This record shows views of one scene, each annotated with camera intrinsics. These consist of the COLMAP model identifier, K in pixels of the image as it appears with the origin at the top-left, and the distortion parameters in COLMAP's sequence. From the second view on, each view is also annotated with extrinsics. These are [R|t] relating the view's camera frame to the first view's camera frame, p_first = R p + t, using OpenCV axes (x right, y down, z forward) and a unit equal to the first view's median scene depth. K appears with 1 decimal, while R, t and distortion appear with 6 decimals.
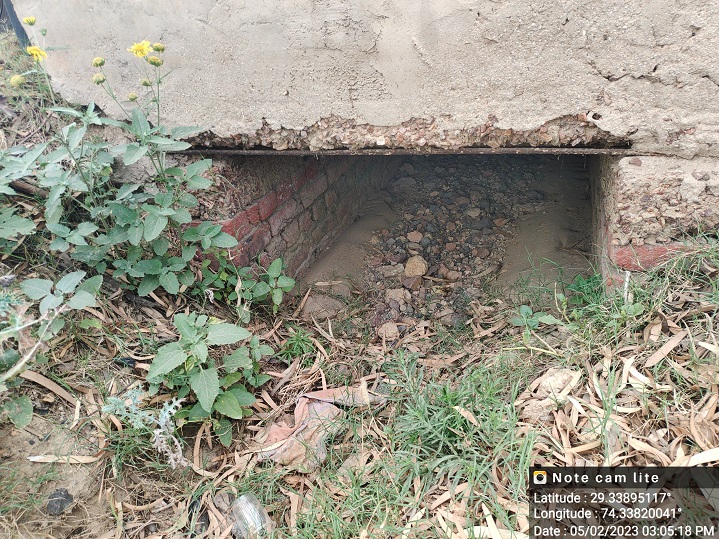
lens RADIAL K [[551.5, 0, 360.3], [0, 551.5, 302.9], [0, 0, 1]] dist [0.097353, -0.143219]
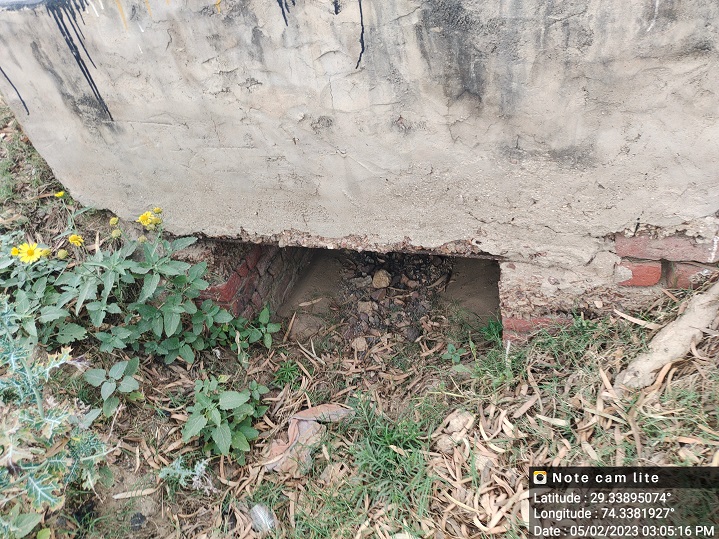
lens RADIAL K [[551.5, 0, 360.3], [0, 551.5, 302.9], [0, 0, 1]] dist [0.097353, -0.143219]
pose [[0.996923, -0.073853, -0.026267, 0.133445], [0.077551, 0.978050, 0.193402, -0.408820], [0.011407, -0.194844, 0.980768, -0.326593]]
